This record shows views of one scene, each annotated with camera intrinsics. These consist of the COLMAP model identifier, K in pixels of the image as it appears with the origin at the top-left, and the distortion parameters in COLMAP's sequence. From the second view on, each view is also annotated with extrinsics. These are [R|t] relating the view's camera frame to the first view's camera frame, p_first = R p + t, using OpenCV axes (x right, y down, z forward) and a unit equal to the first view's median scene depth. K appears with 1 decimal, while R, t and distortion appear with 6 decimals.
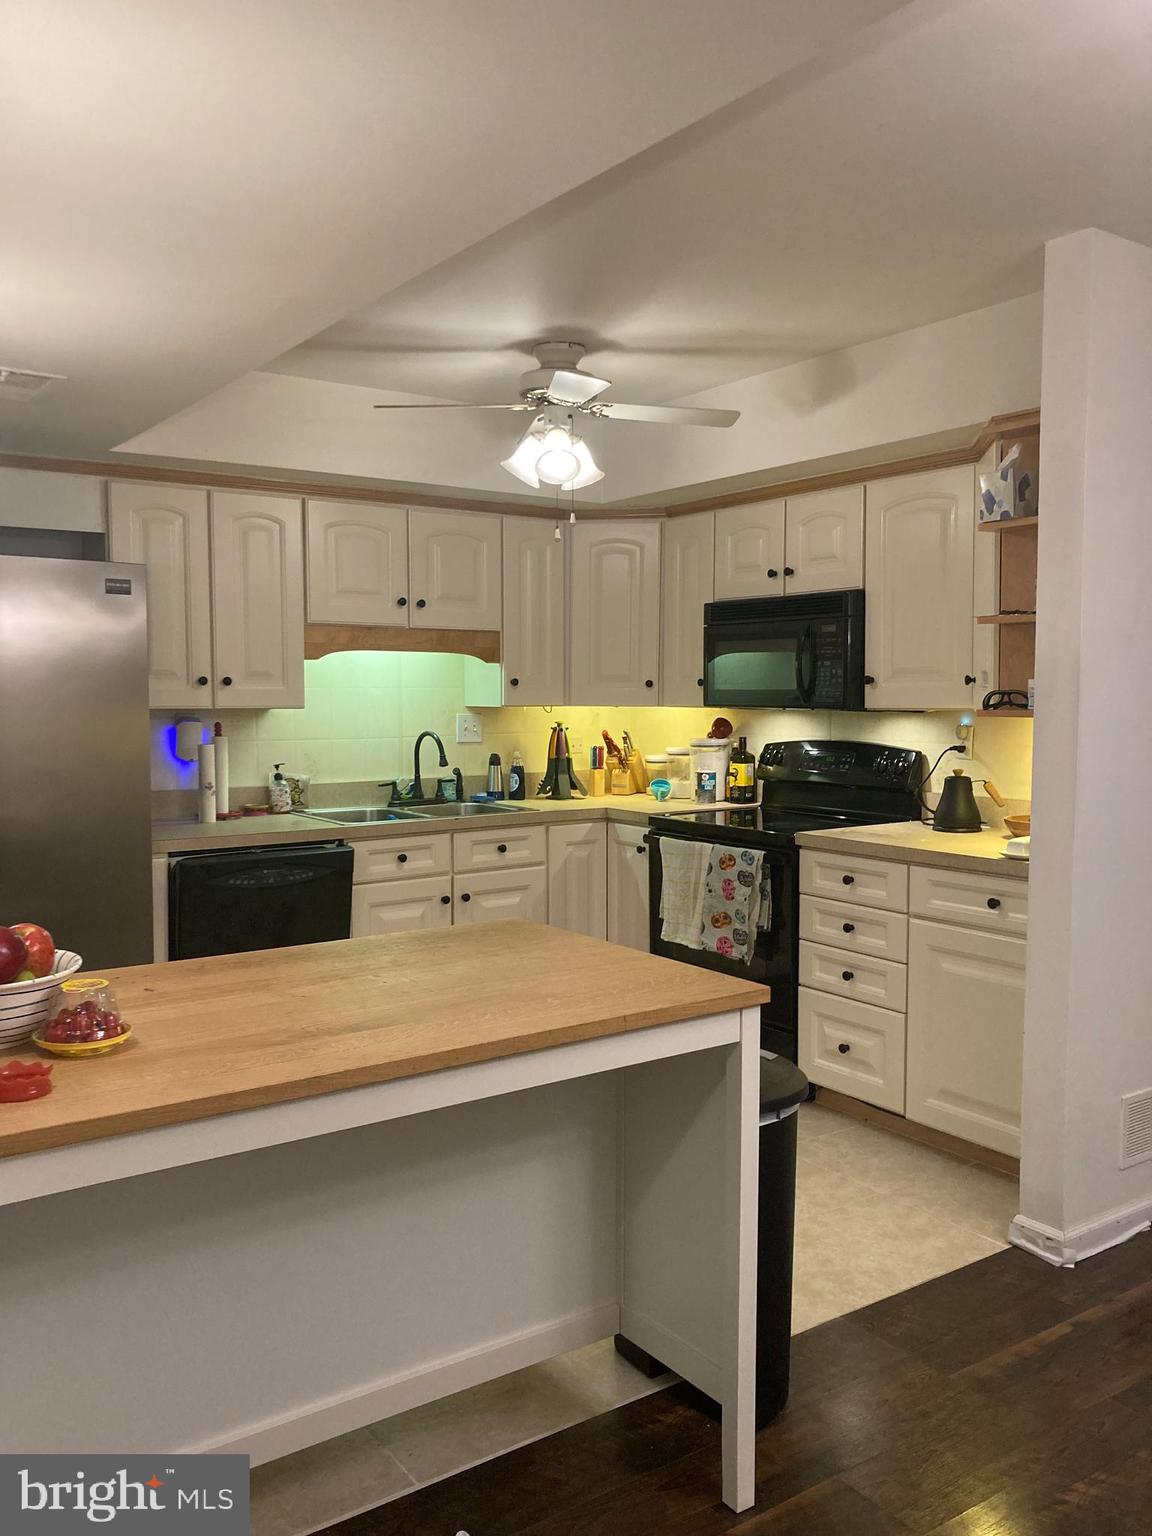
lens RADIAL K [[1264.0, 0, 576.0], [0, 1264.0, 768.0], [0, 0, 1]] dist [0.063235, -0.085761]
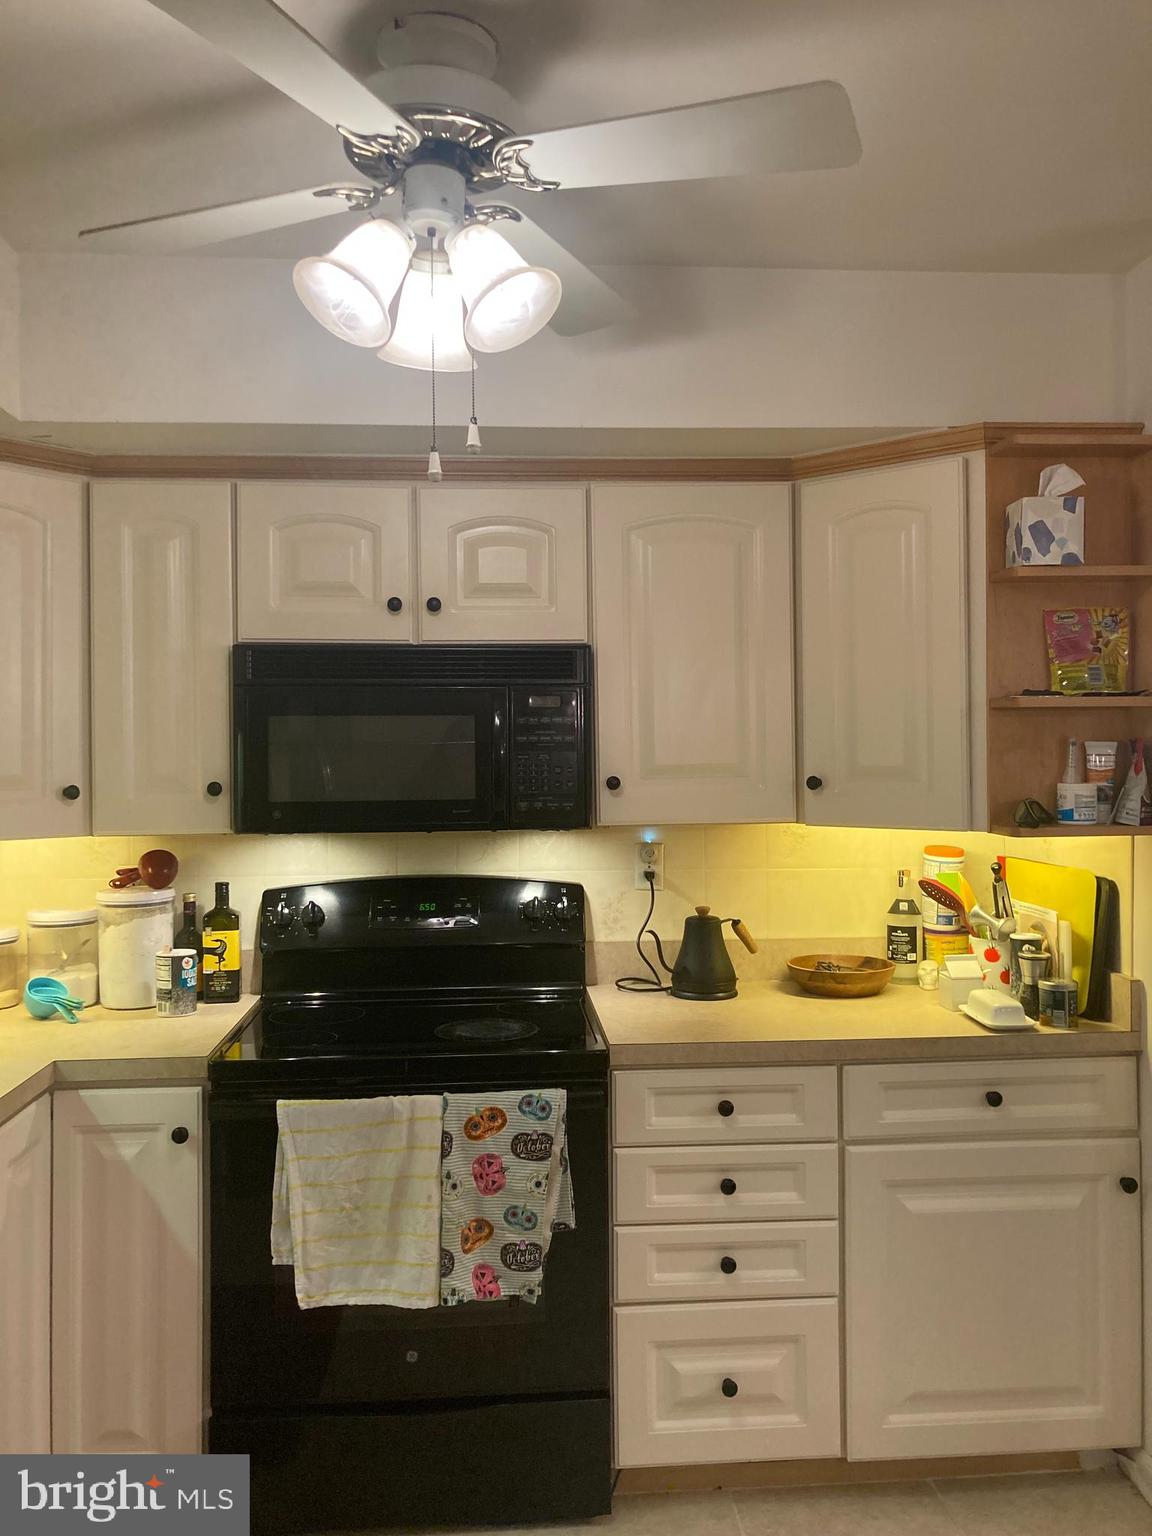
lens RADIAL K [[1241.4, 0, 573.3], [0, 1241.4, 748.6], [0, 0, 1]] dist [0.022153, 0.000546]
pose [[0.512057, -0.000338, 0.858951, -0.296507], [0.064484, 0.997193, -0.038050, -0.058744], [-0.856528, 0.074872, 0.510641, 0.632904]]
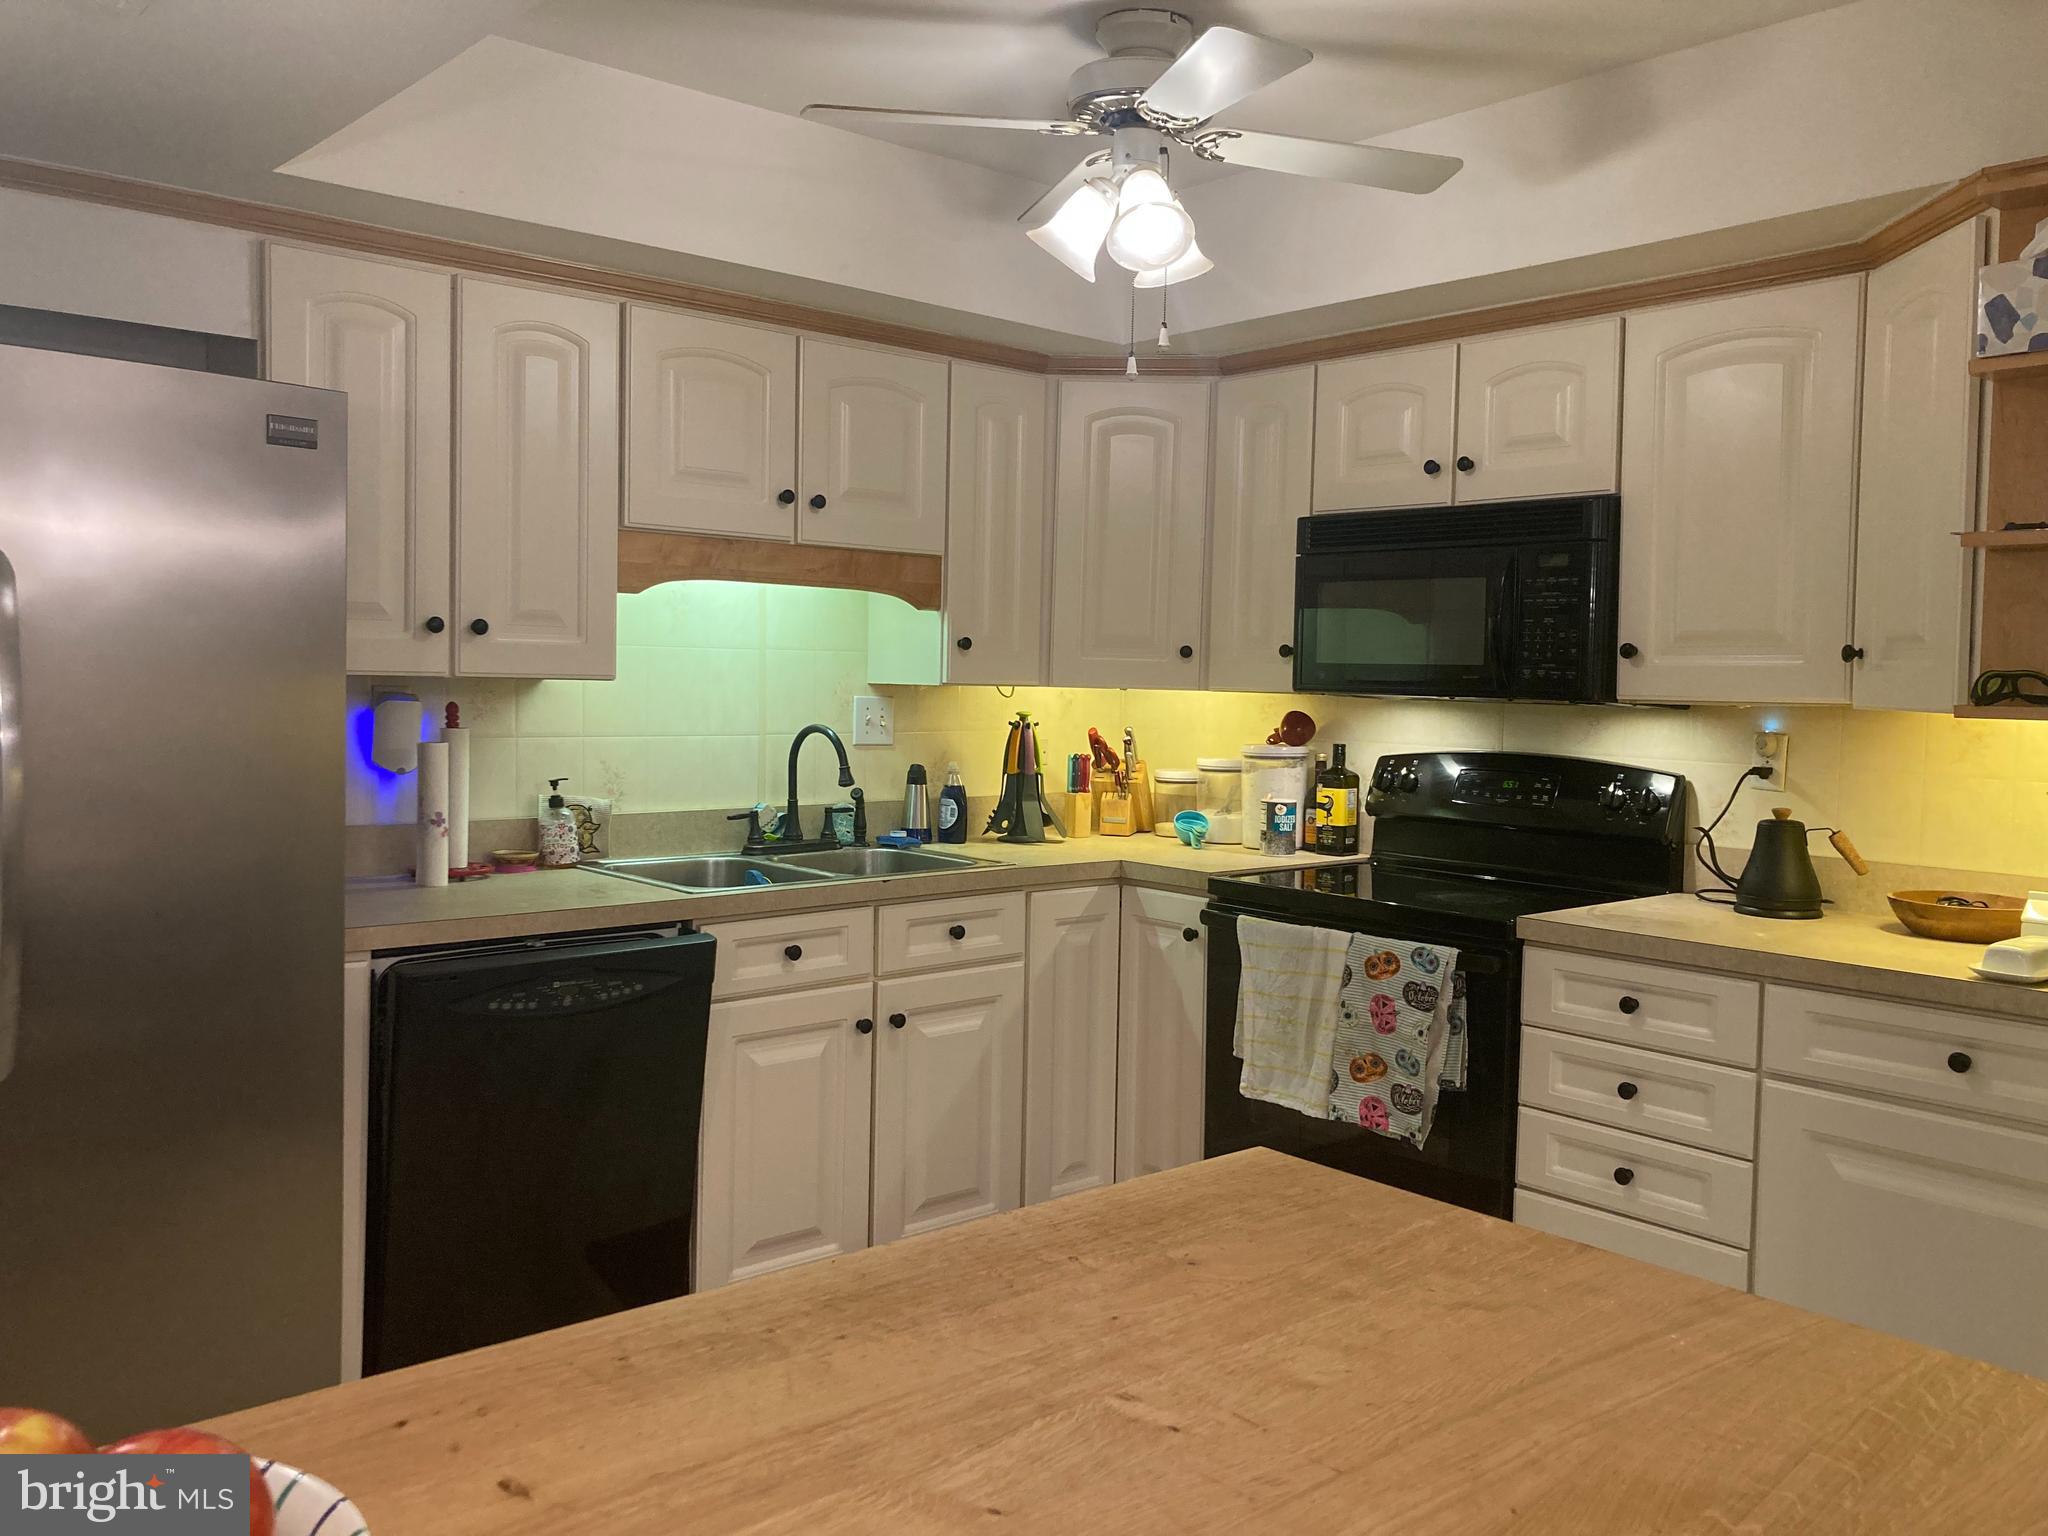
lens RADIAL K [[1677.3, 0, 1025.9], [0, 1677.3, 745.5], [0, 0, 1]] dist [0.021884, -0.007382]
pose [[0.993735, 0.016843, 0.110489, -0.115125], [-0.014870, 0.999715, -0.018653, -0.007365], [-0.110772, 0.016893, 0.993702, 0.247758]]
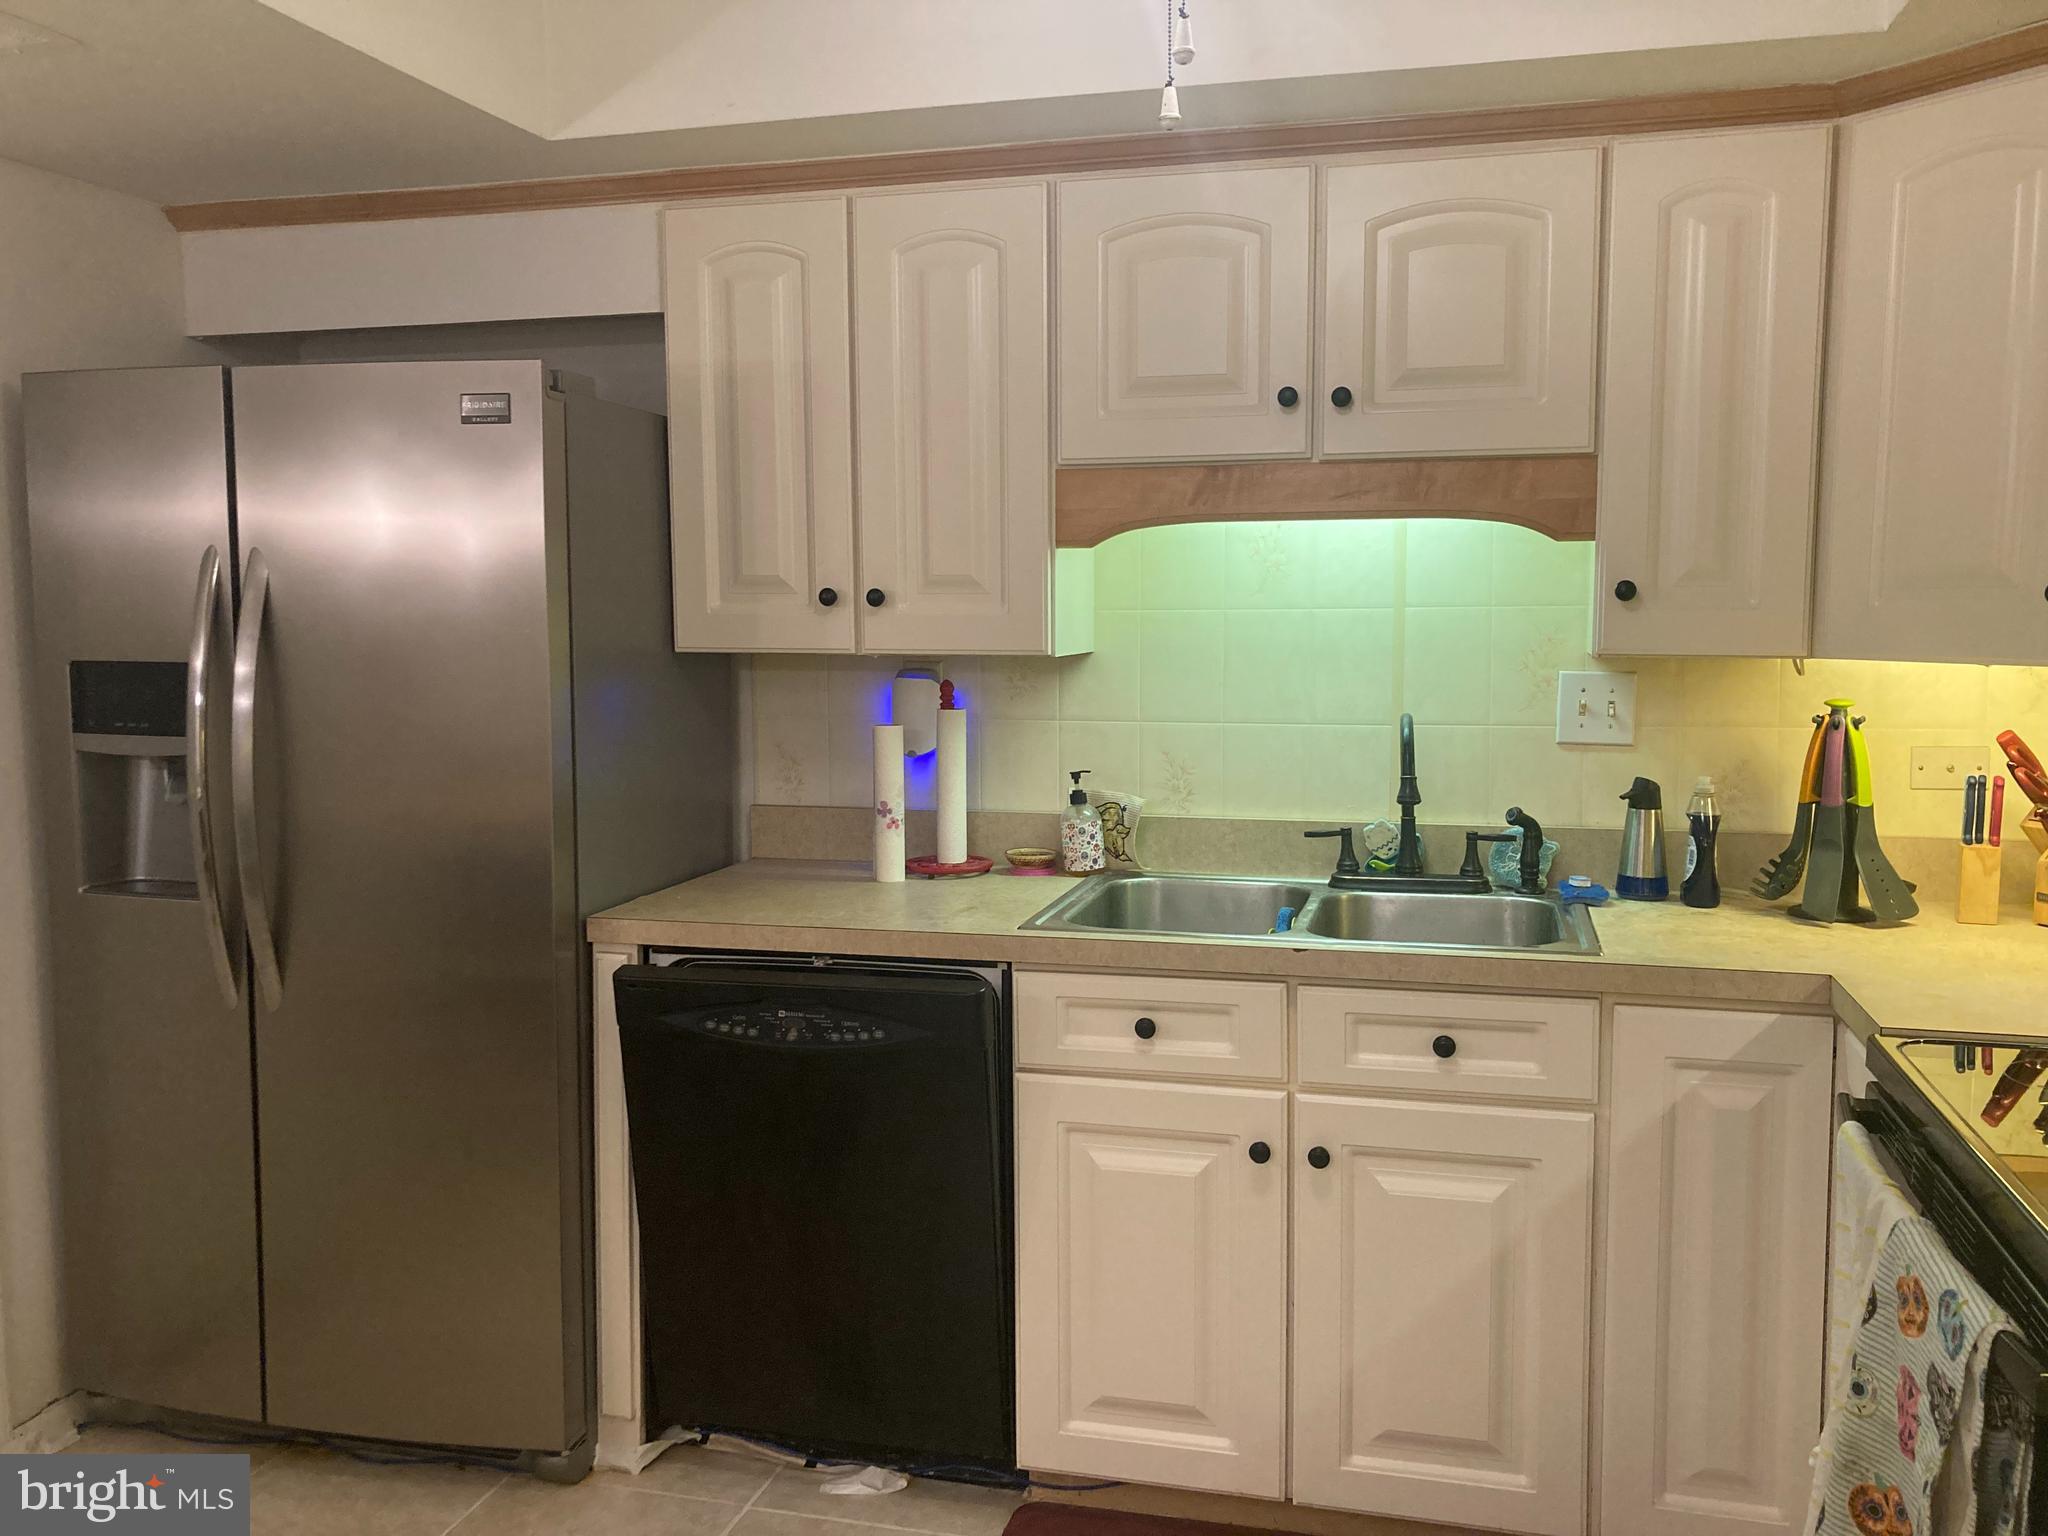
lens RADIAL K [[1685.4, 0, 1024.0], [0, 1685.4, 768.0], [0, 0, 1]] dist [0.063235, -0.085761]
pose [[0.636681, 0.074690, -0.767502, 0.242615], [-0.044727, 0.997199, 0.059941, -0.042329], [0.769829, -0.003835, 0.638239, 0.603718]]
